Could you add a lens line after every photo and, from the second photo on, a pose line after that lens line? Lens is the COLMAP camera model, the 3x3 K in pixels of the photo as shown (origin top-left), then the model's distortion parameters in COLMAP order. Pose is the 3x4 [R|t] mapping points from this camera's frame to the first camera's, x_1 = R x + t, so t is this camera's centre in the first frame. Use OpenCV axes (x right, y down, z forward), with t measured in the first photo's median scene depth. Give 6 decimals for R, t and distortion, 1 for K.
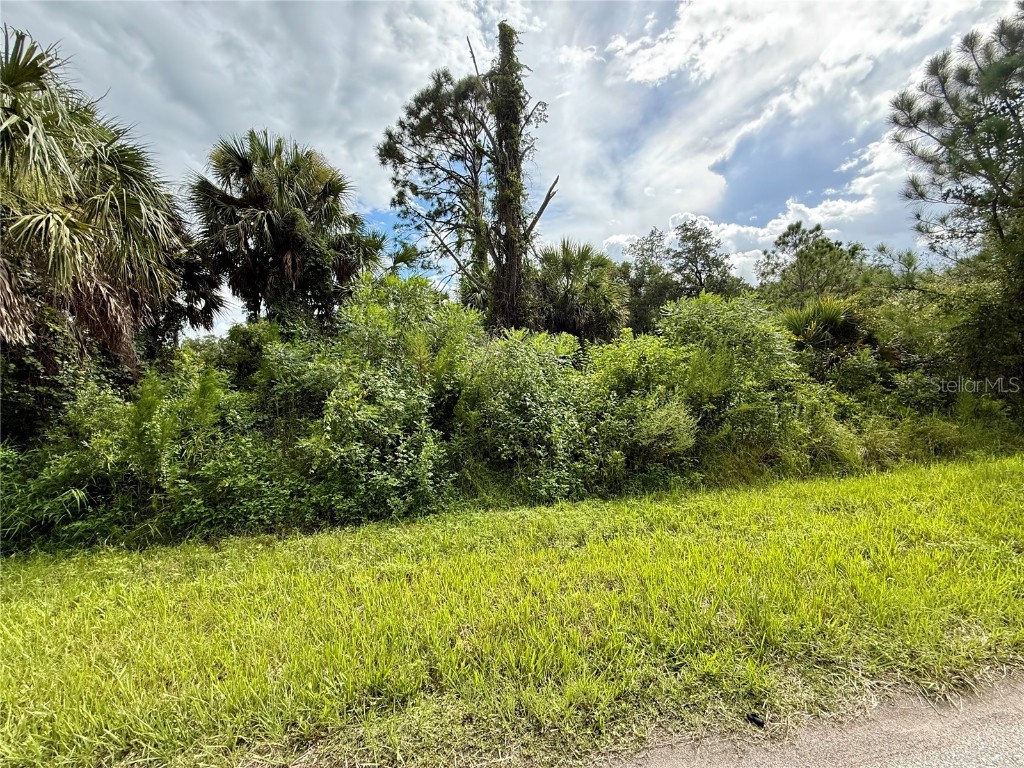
lens RADIAL K [[404.9, 0, 509.4], [0, 404.9, 383.3], [0, 0, 1]] dist [-0.001045, -0.000202]
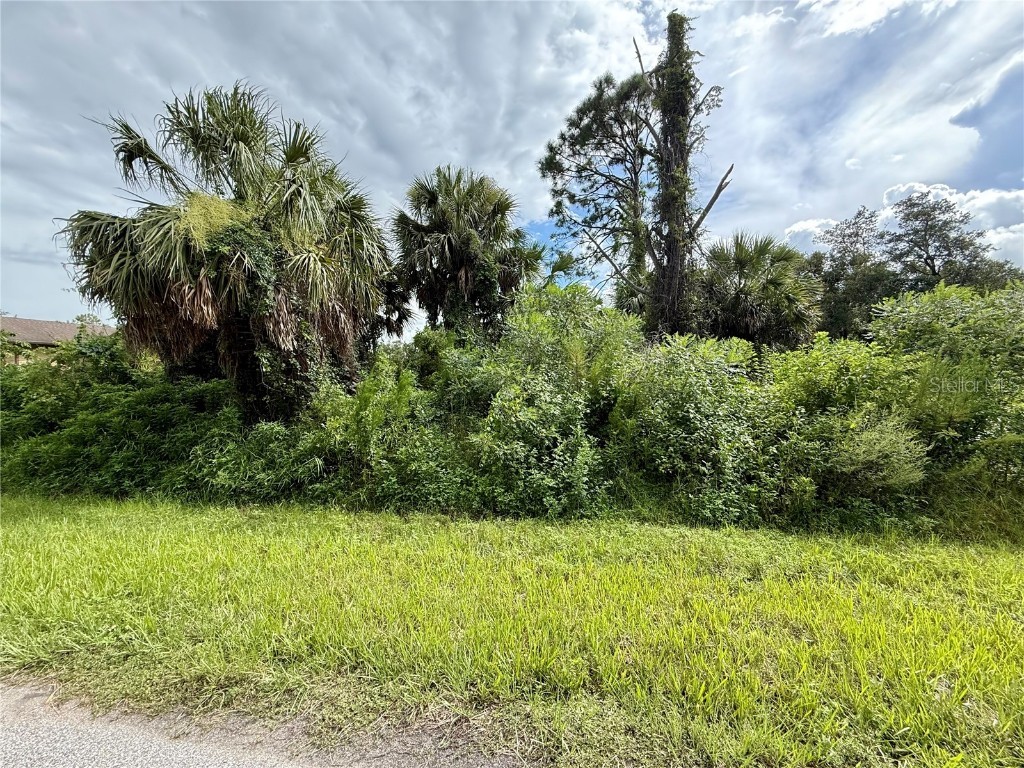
lens RADIAL K [[404.9, 0, 509.4], [0, 404.9, 383.3], [0, 0, 1]] dist [-0.001045, -0.000202]
pose [[0.934837, 0.033422, -0.353500, -0.012496], [-0.037940, 0.999263, -0.005858, -0.000896], [0.353043, 0.018888, 0.935416, -0.010396]]
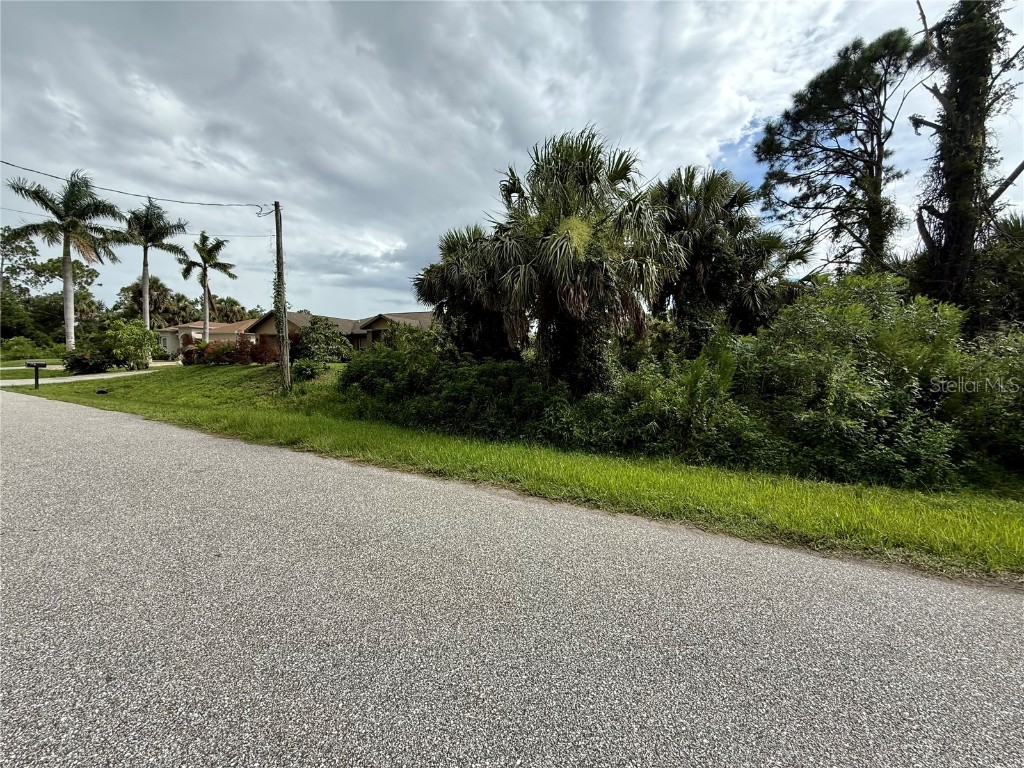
lens RADIAL K [[404.9, 0, 509.4], [0, 404.9, 383.3], [0, 0, 1]] dist [-0.001045, -0.000202]
pose [[0.782289, 0.076293, -0.618226, -0.245568], [-0.071206, 0.996918, 0.032924, 0.040700], [0.618832, 0.018265, 0.785311, -0.318984]]
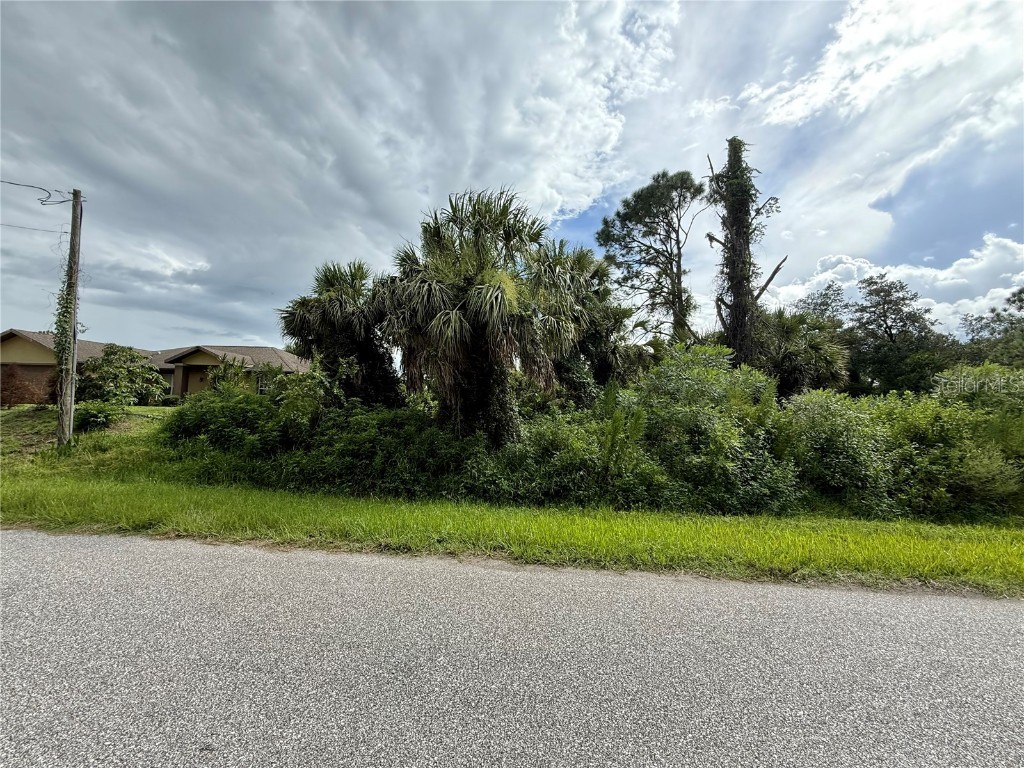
lens RADIAL K [[404.6, 0, 505.6], [0, 404.6, 383.5], [0, 0, 1]] dist [-0.001223, -0.000021]
pose [[0.961188, 0.040705, -0.272874, -0.430244], [-0.071490, 0.992021, -0.103840, 0.041548], [0.266470, 0.119318, 0.956429, -0.373593]]
